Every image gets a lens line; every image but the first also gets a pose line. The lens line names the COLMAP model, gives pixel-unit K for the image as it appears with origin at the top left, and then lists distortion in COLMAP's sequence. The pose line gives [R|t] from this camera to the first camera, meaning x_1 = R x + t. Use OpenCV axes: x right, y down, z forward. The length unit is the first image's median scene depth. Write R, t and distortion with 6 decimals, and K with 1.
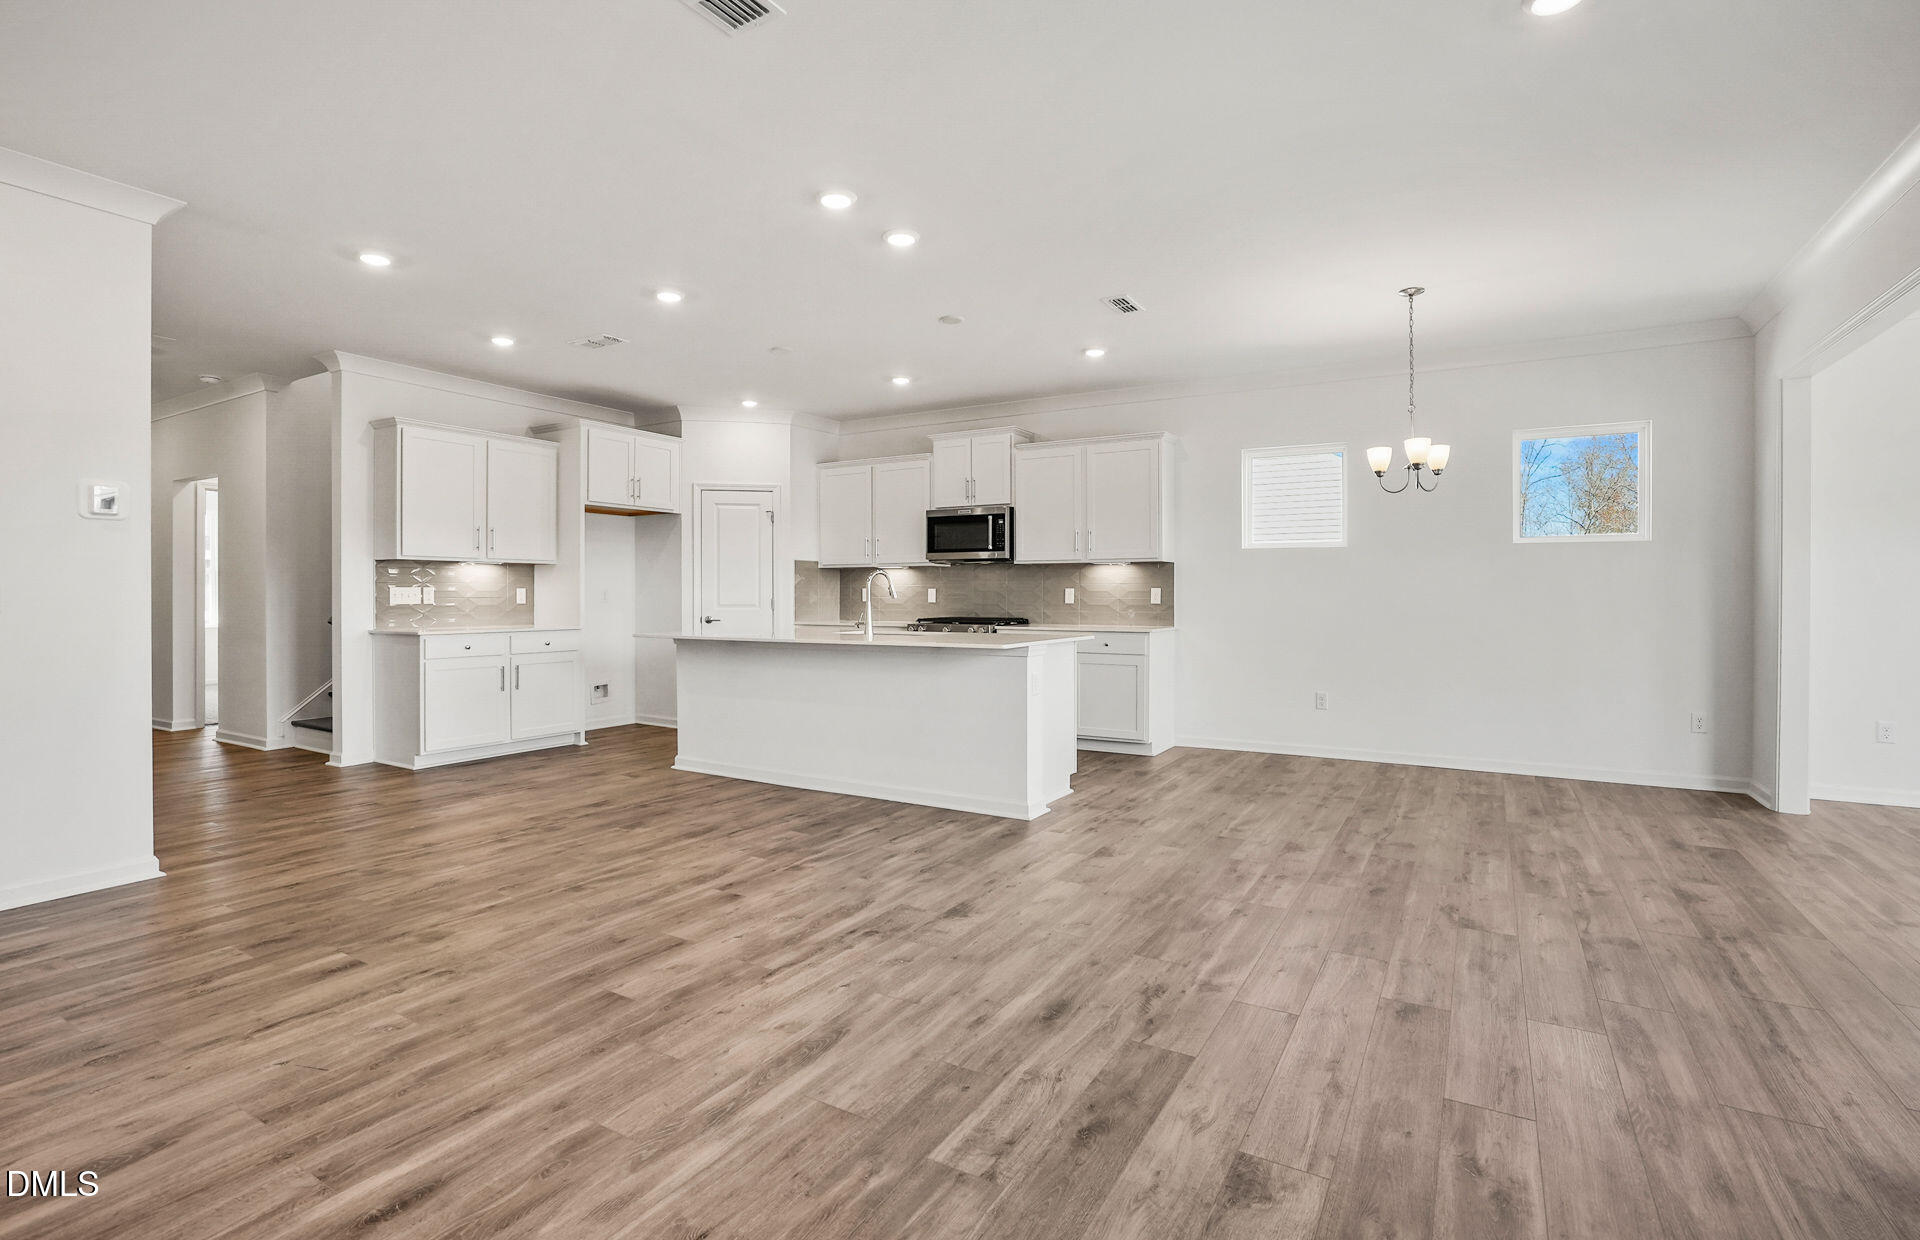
lens RADIAL K [[897.8, 0, 953.1], [0, 897.8, 599.1], [0, 0, 1]] dist [-0.051236, 0.024820]
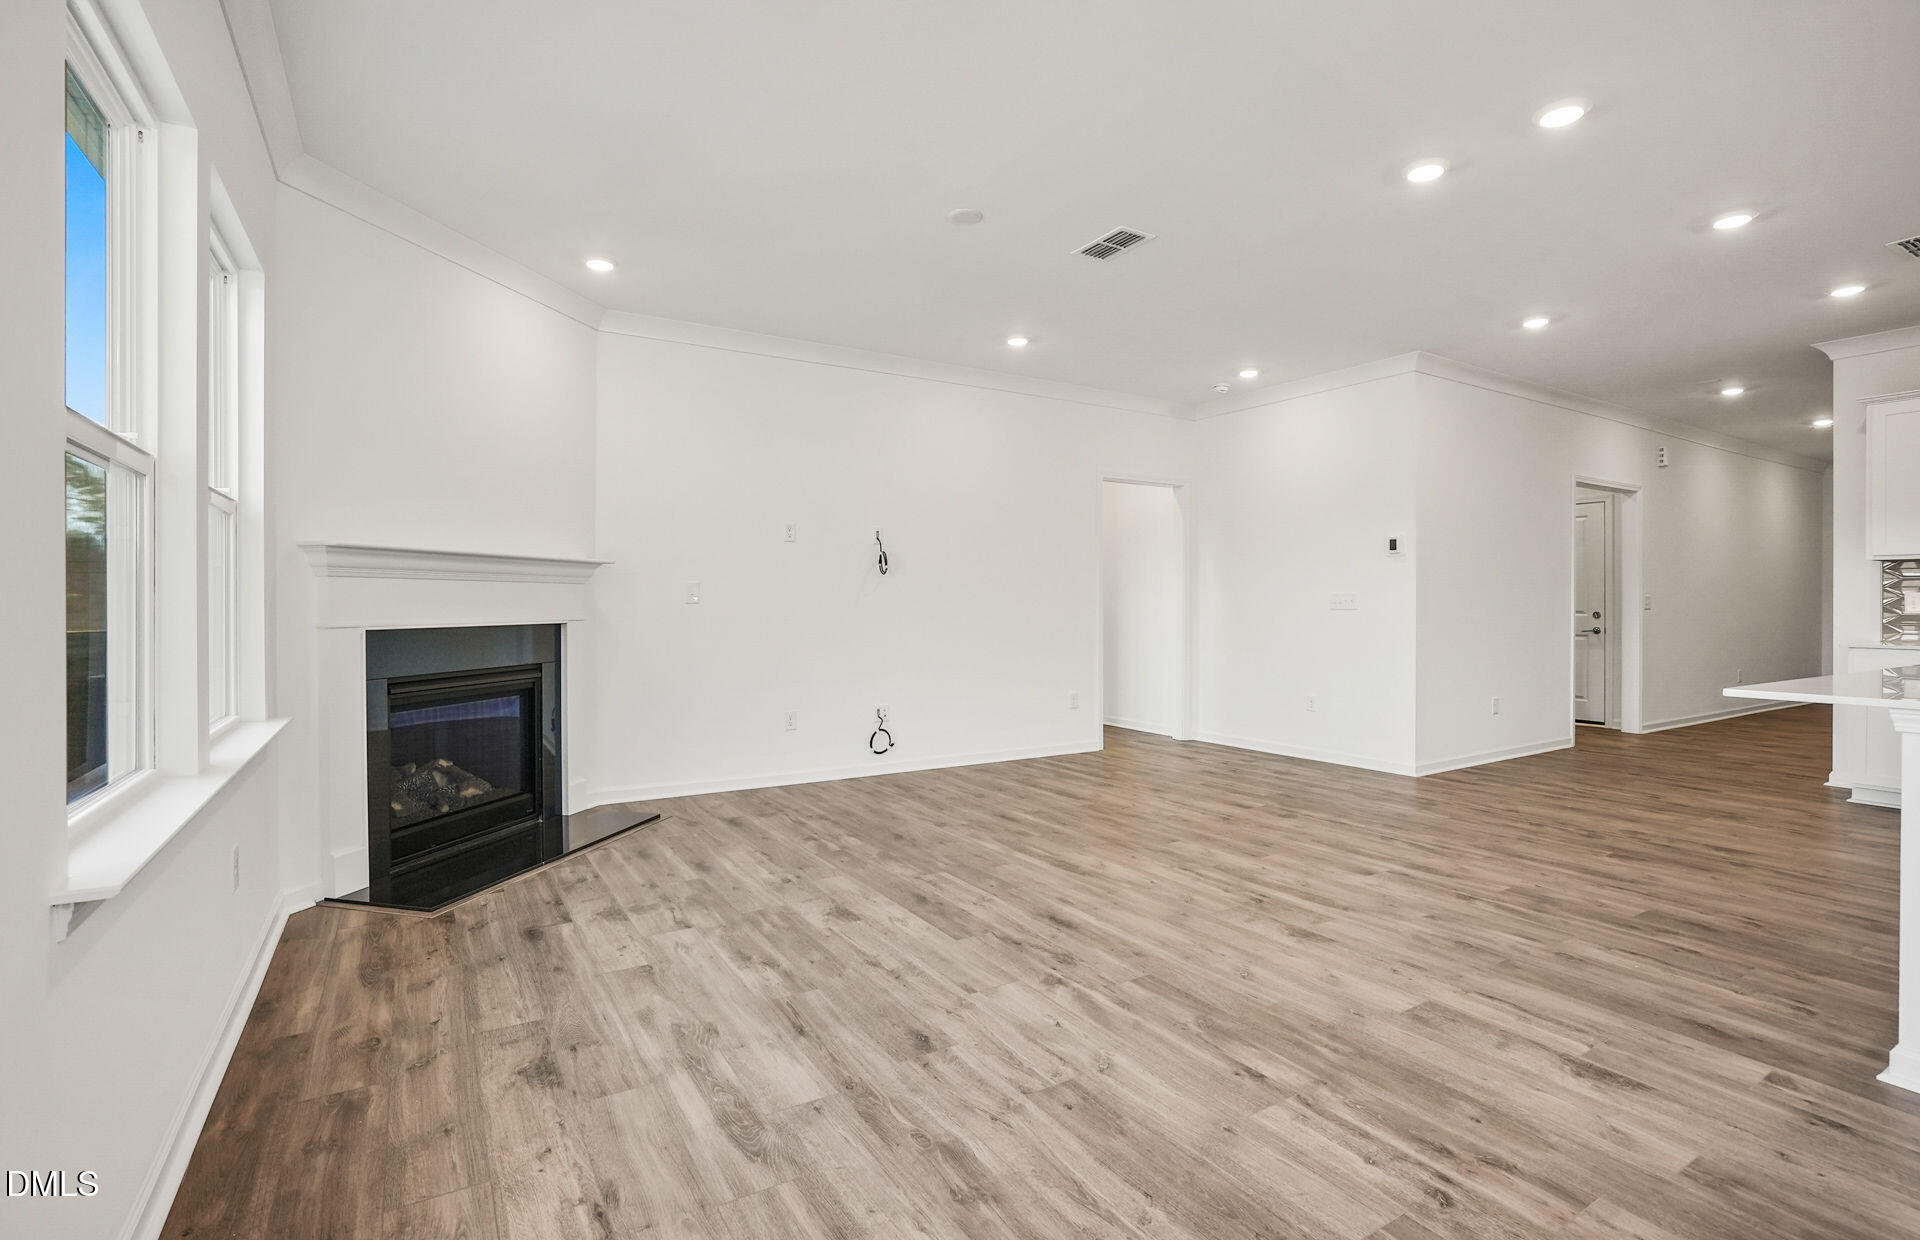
lens RADIAL K [[897.8, 0, 953.1], [0, 897.8, 599.1], [0, 0, 1]] dist [-0.051236, 0.024820]
pose [[-0.463562, -0.003416, -0.886058, 1.067492], [-0.005448, 0.999985, -0.001005, -0.000745], [0.886048, 0.004361, -0.463574, 1.168379]]
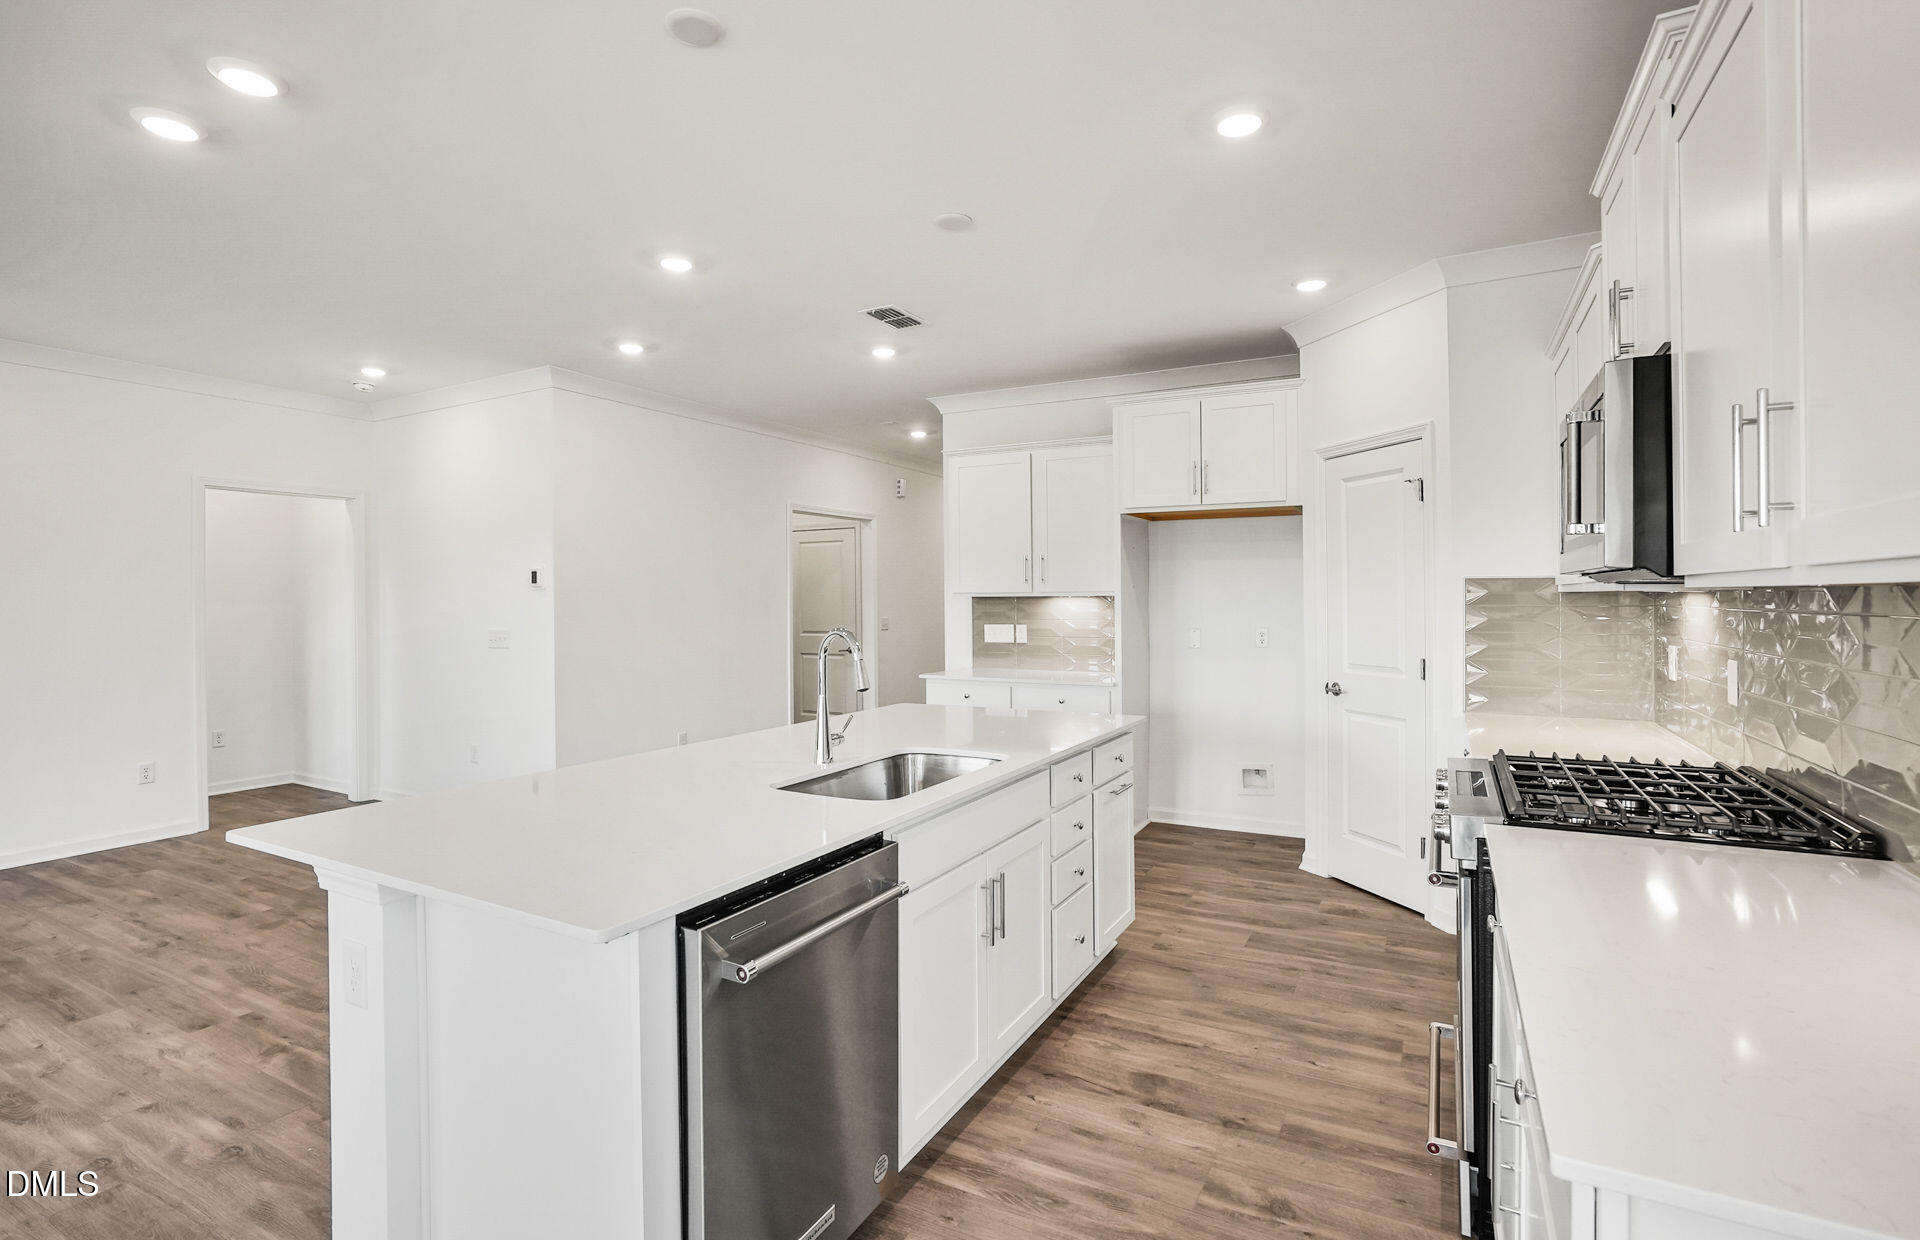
lens RADIAL K [[908.3, 0, 959.9], [0, 908.3, 604.1], [0, 0, 1]] dist [-0.055035, 0.025281]
pose [[0.040323, 0.008794, -0.999148, 0.699260], [-0.000326, 0.999961, 0.008788, -0.089583], [0.999187, -0.000029, 0.040324, 1.884526]]
